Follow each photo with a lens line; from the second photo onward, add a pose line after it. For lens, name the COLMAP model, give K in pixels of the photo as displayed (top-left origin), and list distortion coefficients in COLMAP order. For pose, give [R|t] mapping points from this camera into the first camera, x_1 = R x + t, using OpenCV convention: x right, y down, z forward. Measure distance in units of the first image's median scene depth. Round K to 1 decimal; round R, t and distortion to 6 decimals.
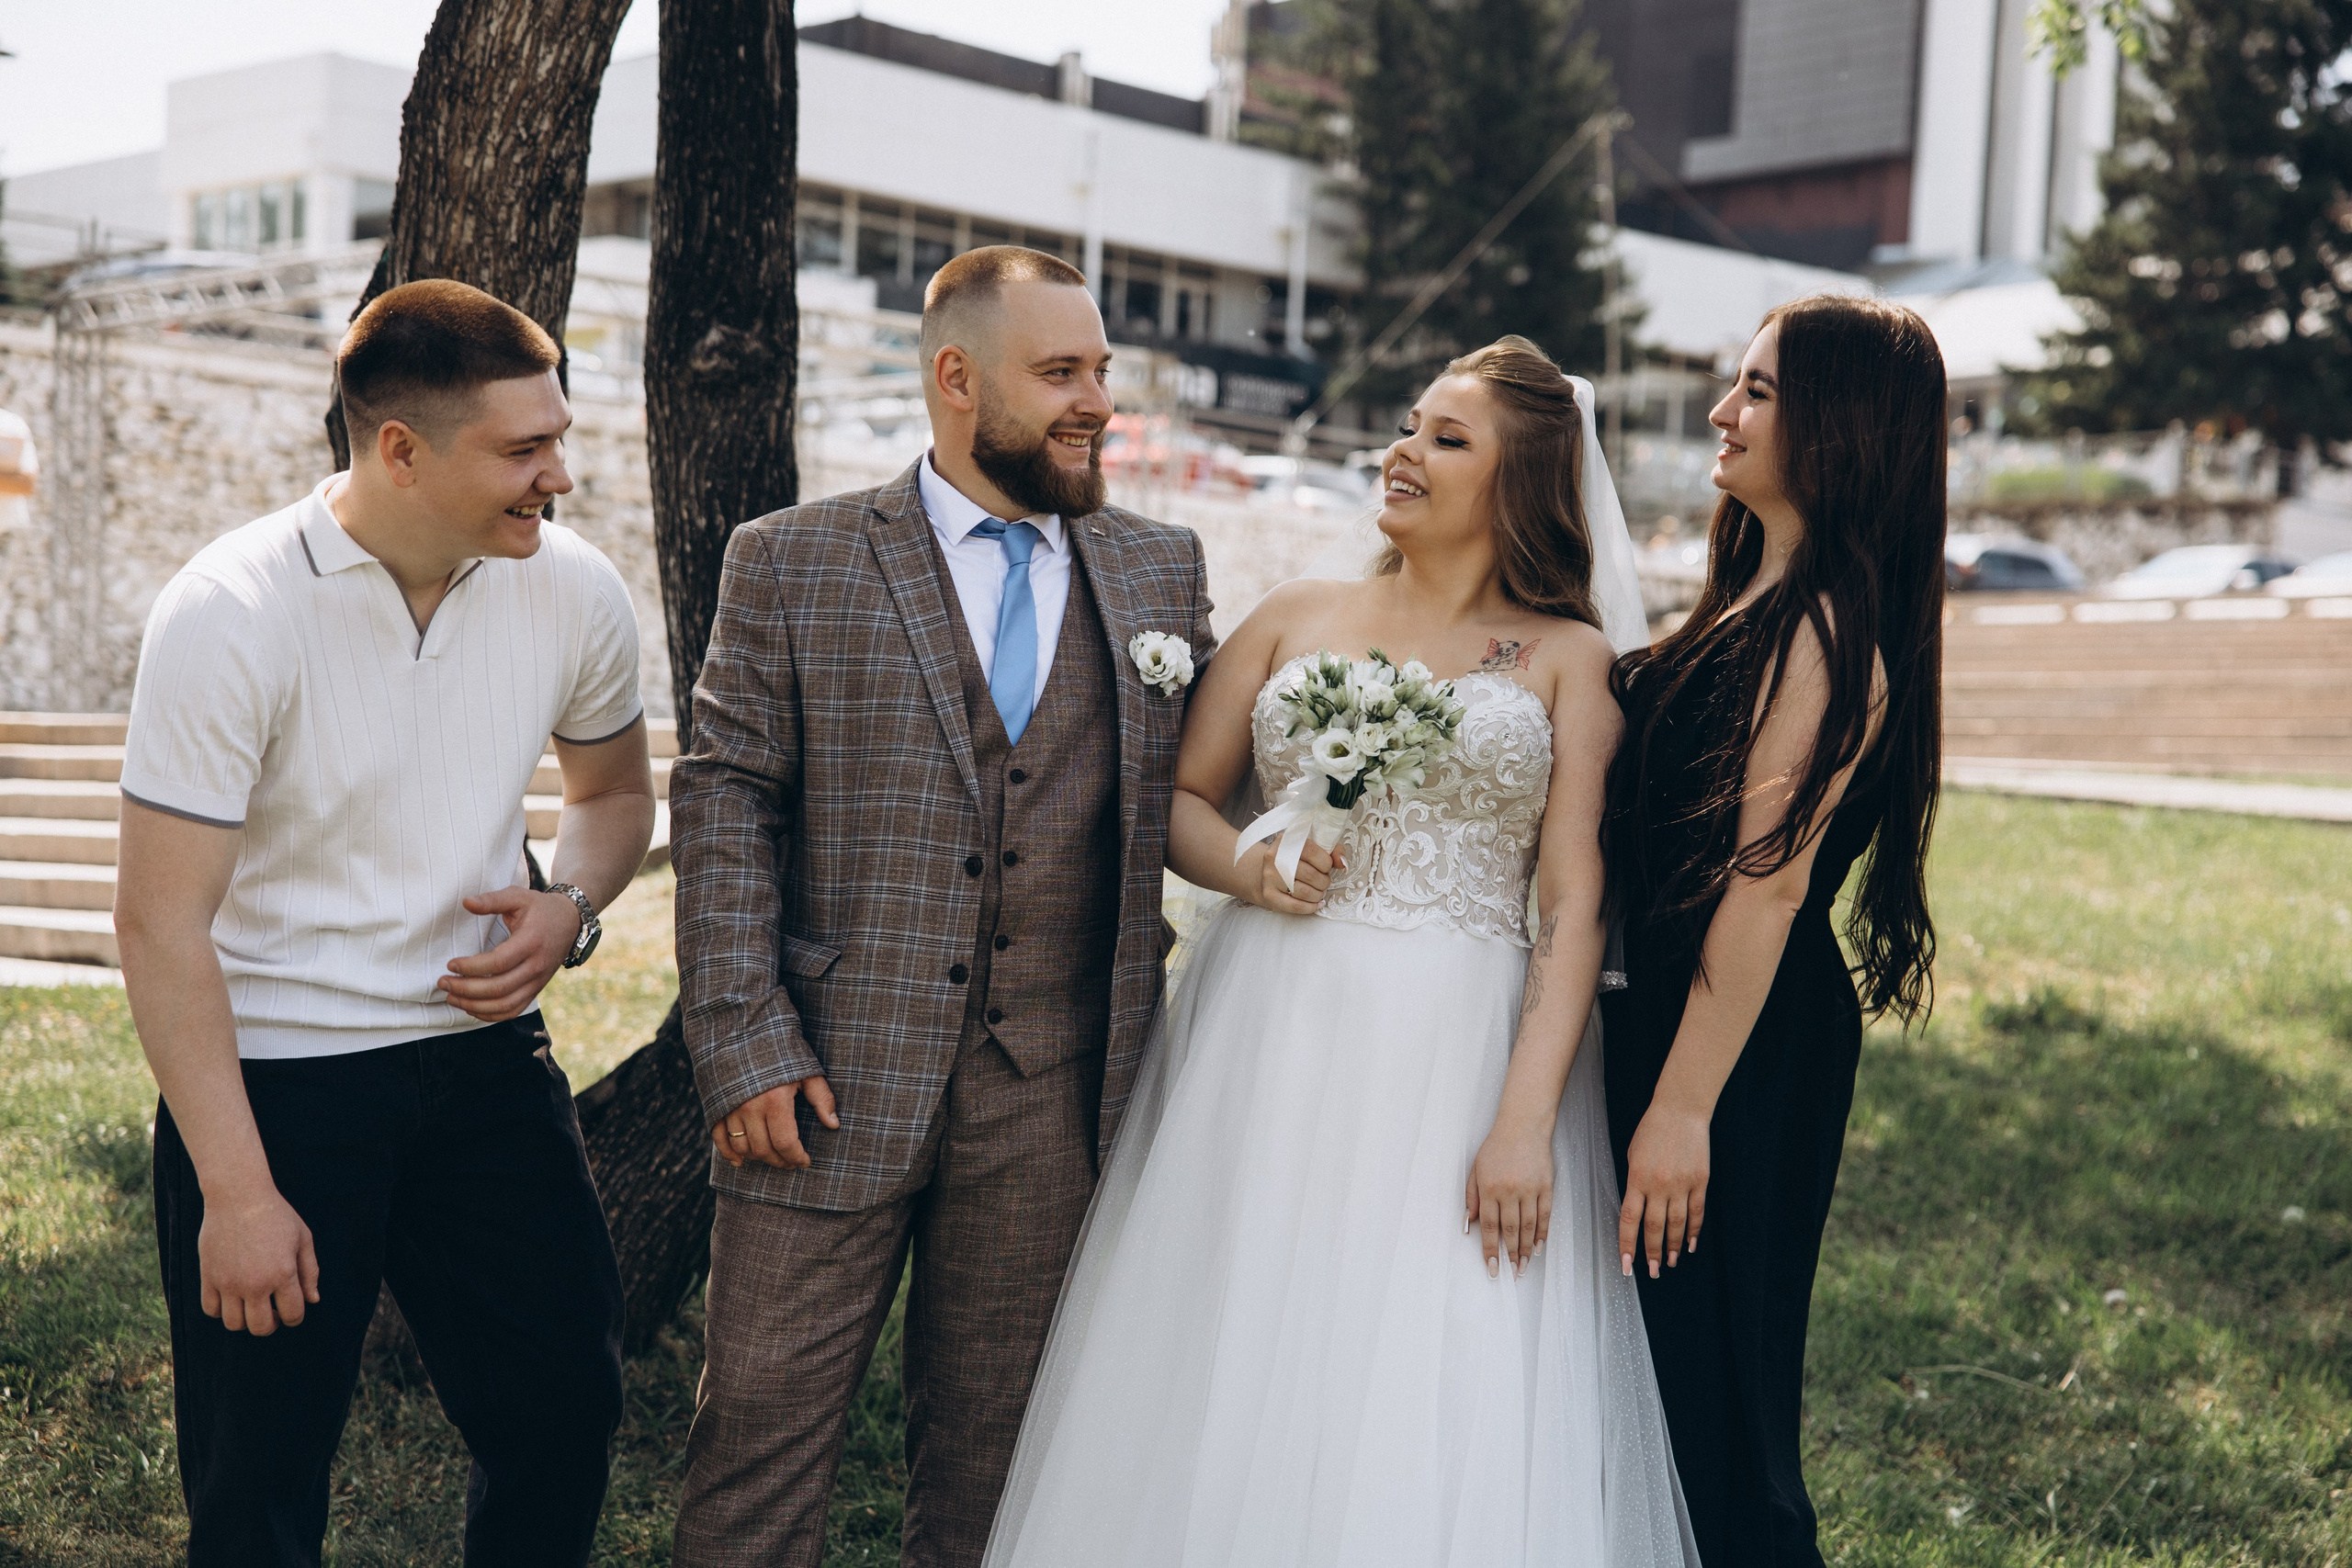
lens RADIAL K [[3773.0, 0, 1172.1], [0, 3773.0, 802.1], [0, 0, 1]] dist [0.579997, -1.962928]
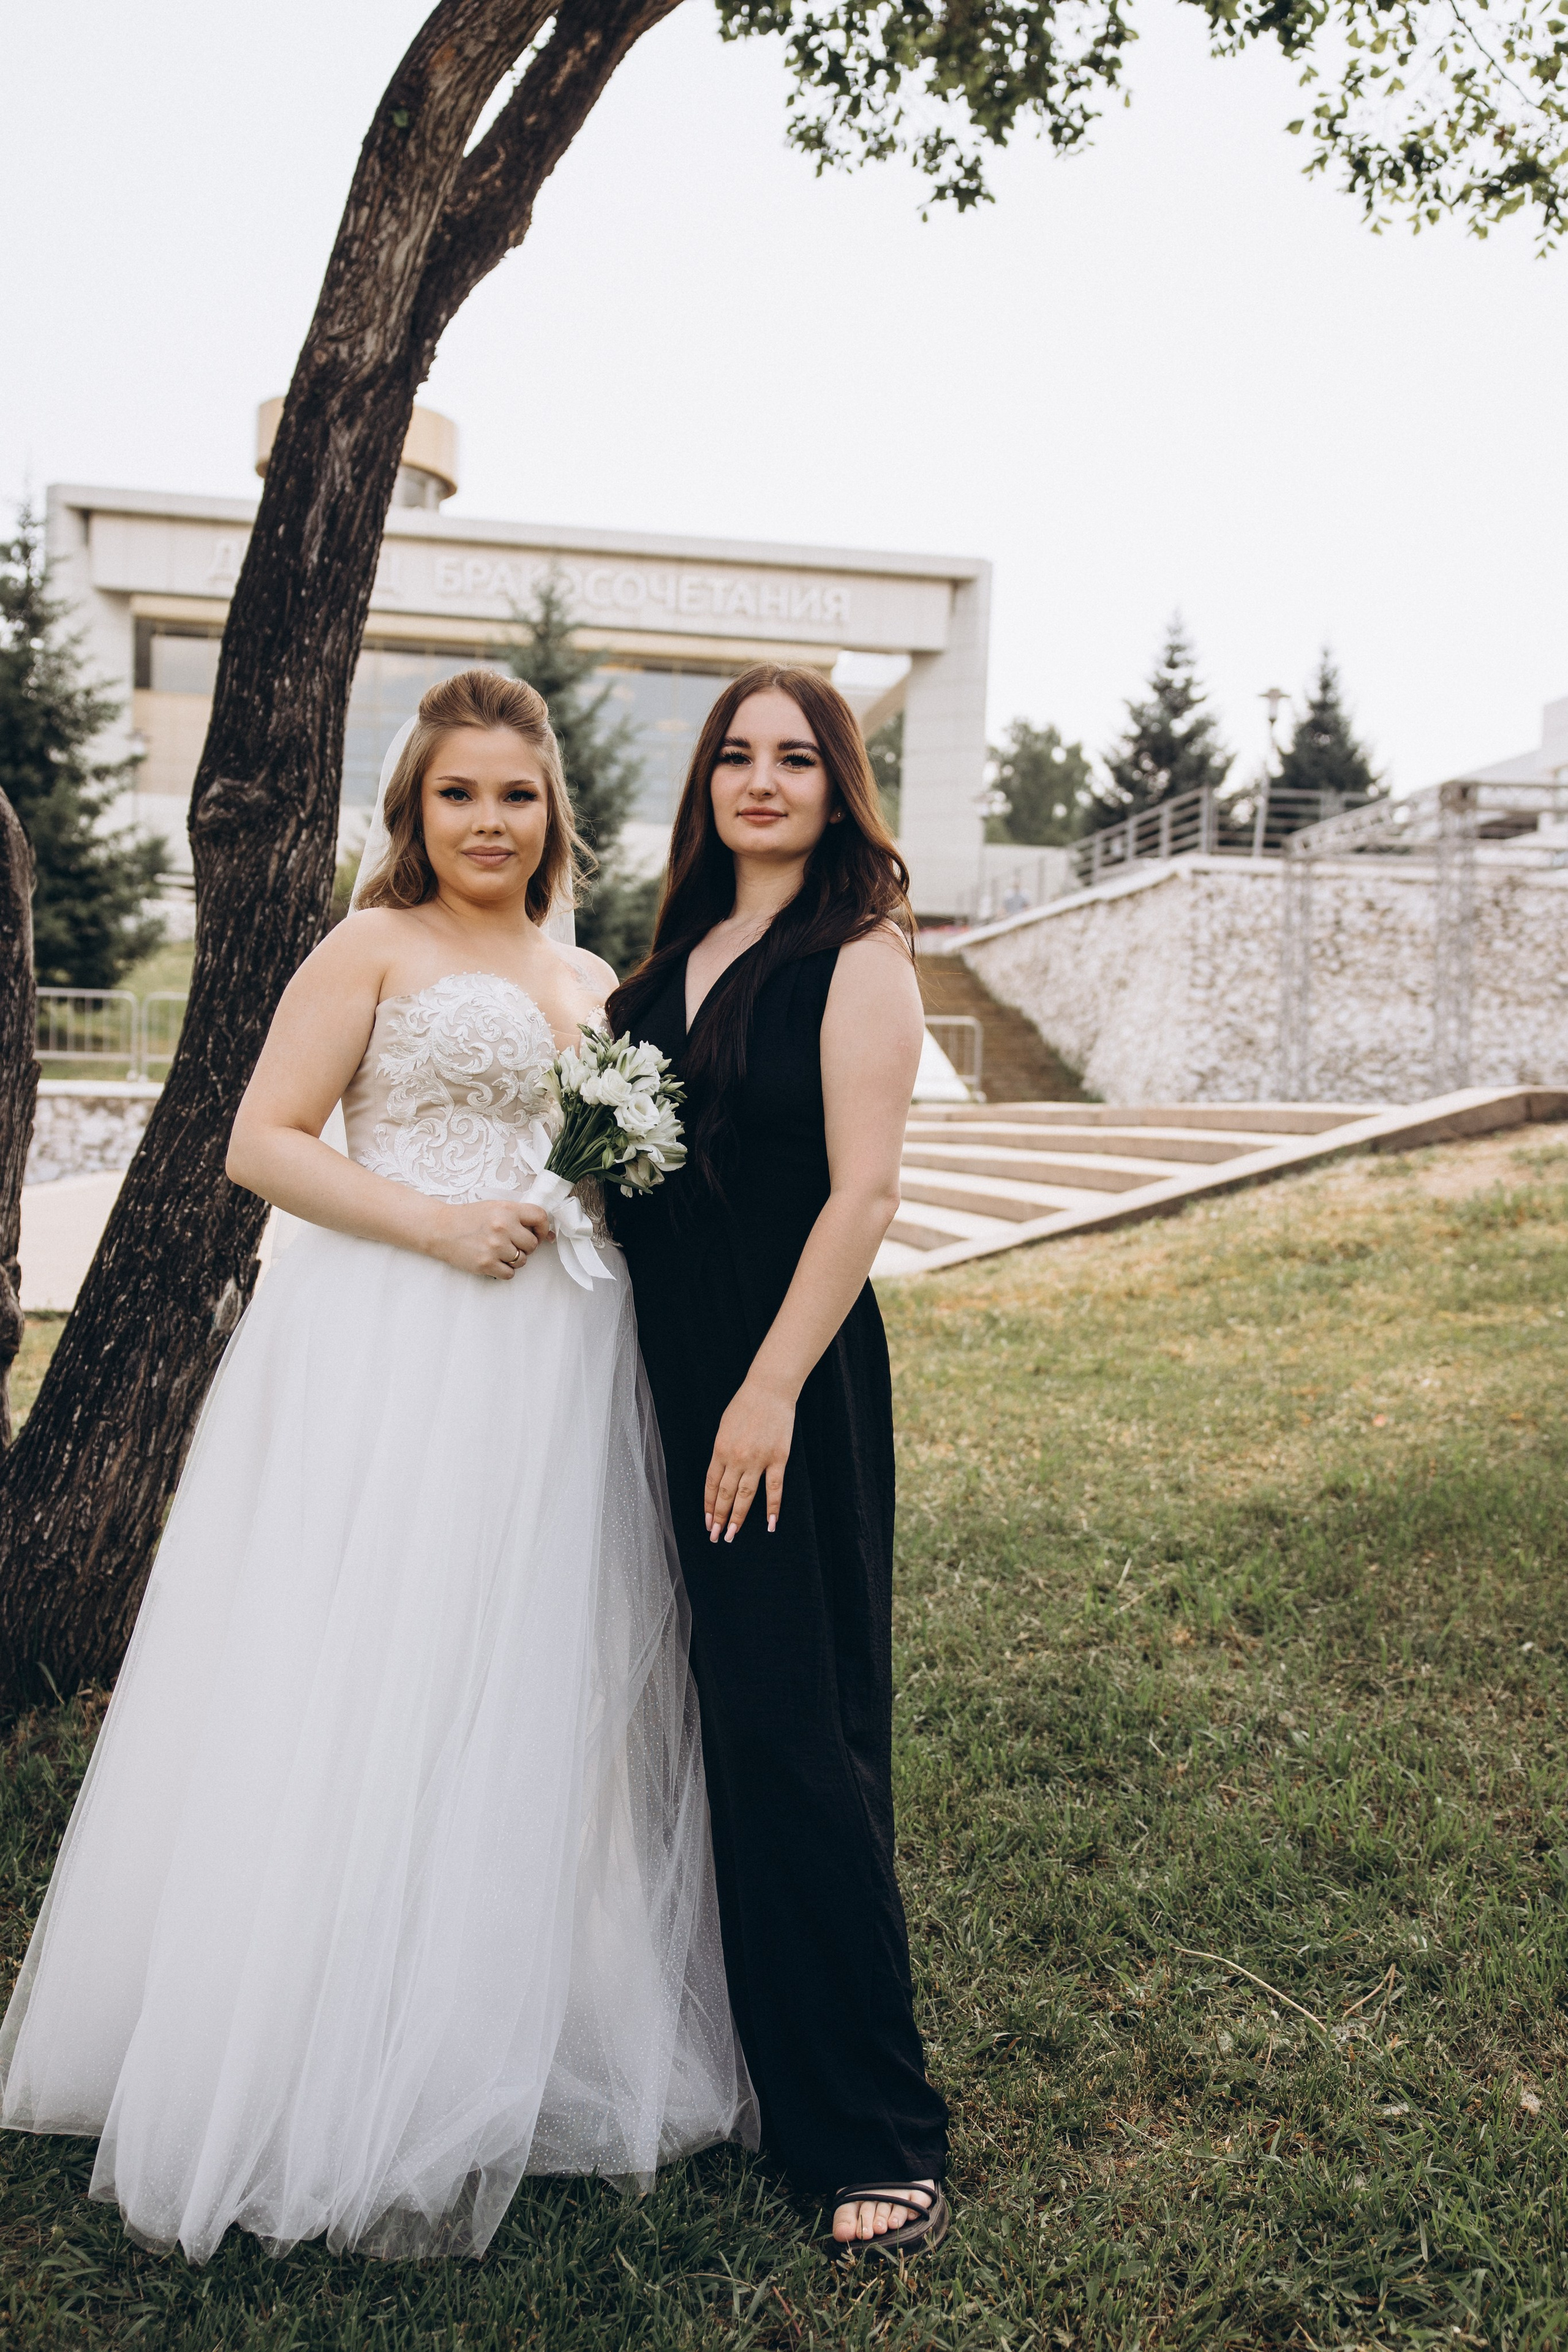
lens RADIAL K [[2240.8, 0, 754.4], [0, 2240.8, 1178.9], [0, 0, 1]] dist [0.070212, -0.002900]
pose [[0.820740, 0.002870, -0.571294, 0.358644], [0.006931, 0.999864, 0.014981, -0.018342], [0.571260, -0.016255, 0.820608, 0.535924]]
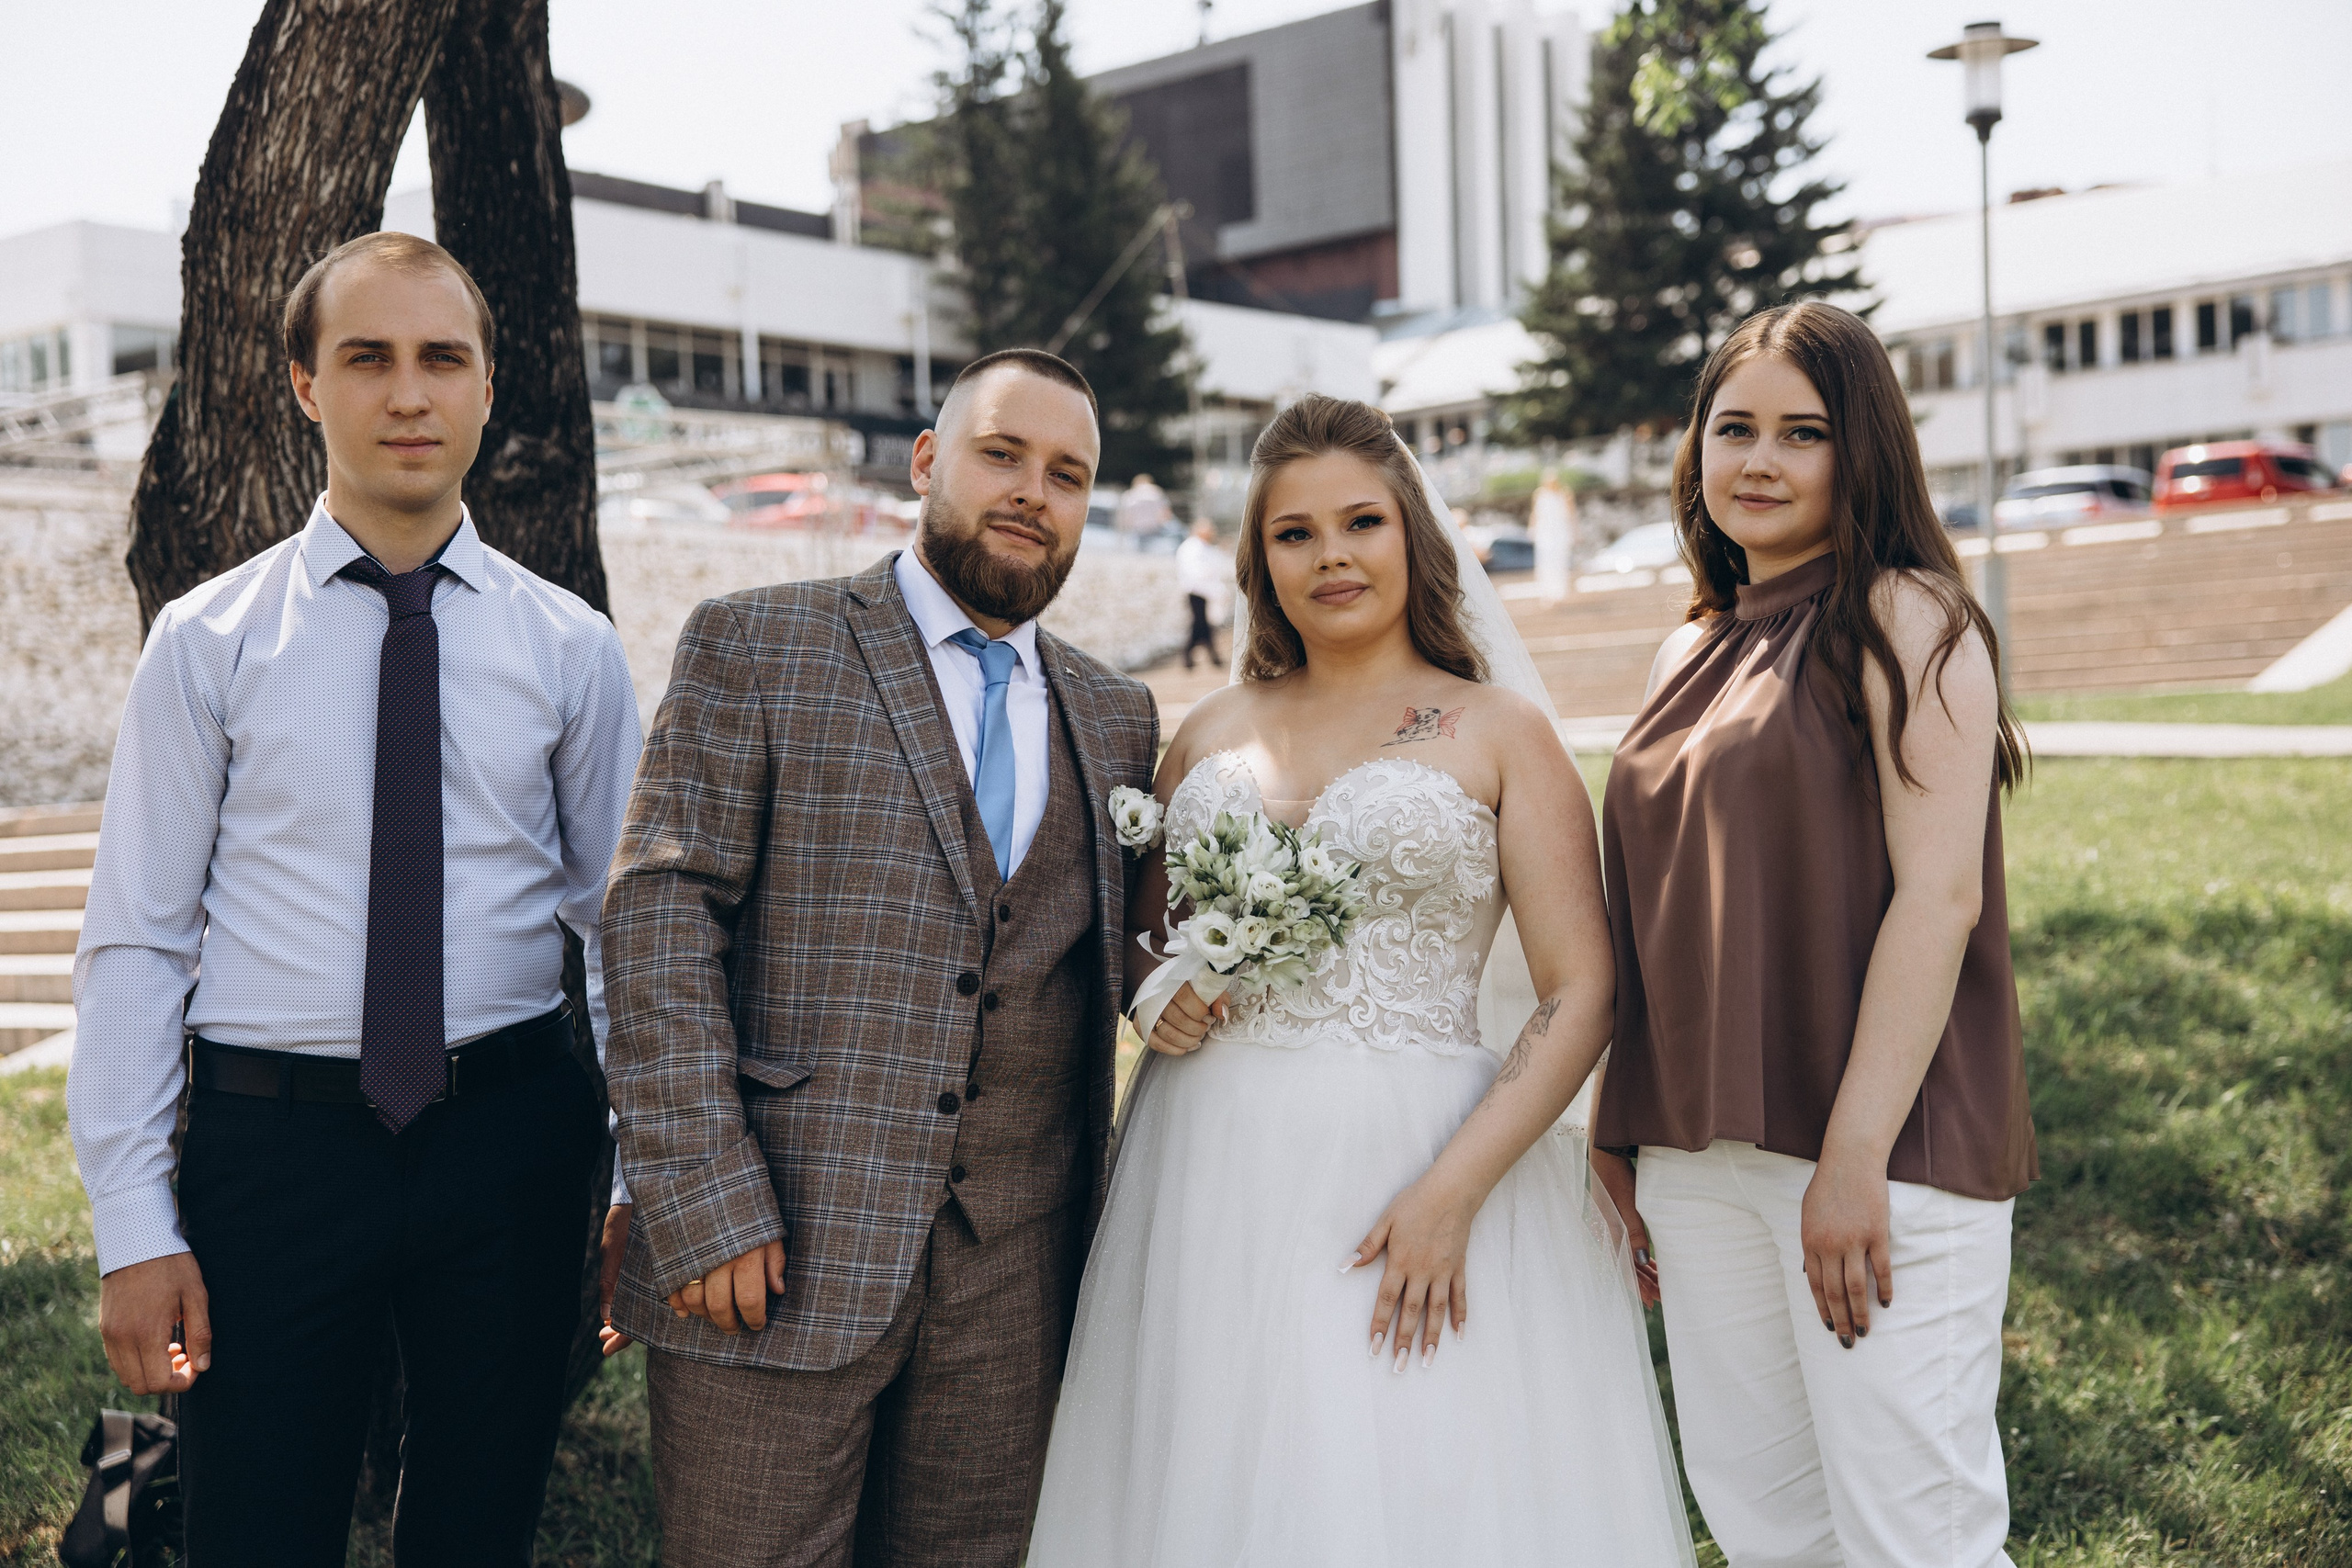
lens RADIAL K [[3073.0, 0, 1169.5], [0, 3073.0, 793.6], [0, 0, 1]] dist [0.343133, -0.764519]
pose [[0.991225, -0.083856, 0.102186, -0.037922], [0.083232, 0.996476, 0.010366, -0.023180], [-0.102695, -0.001770, 0.994711, 0.153255]]
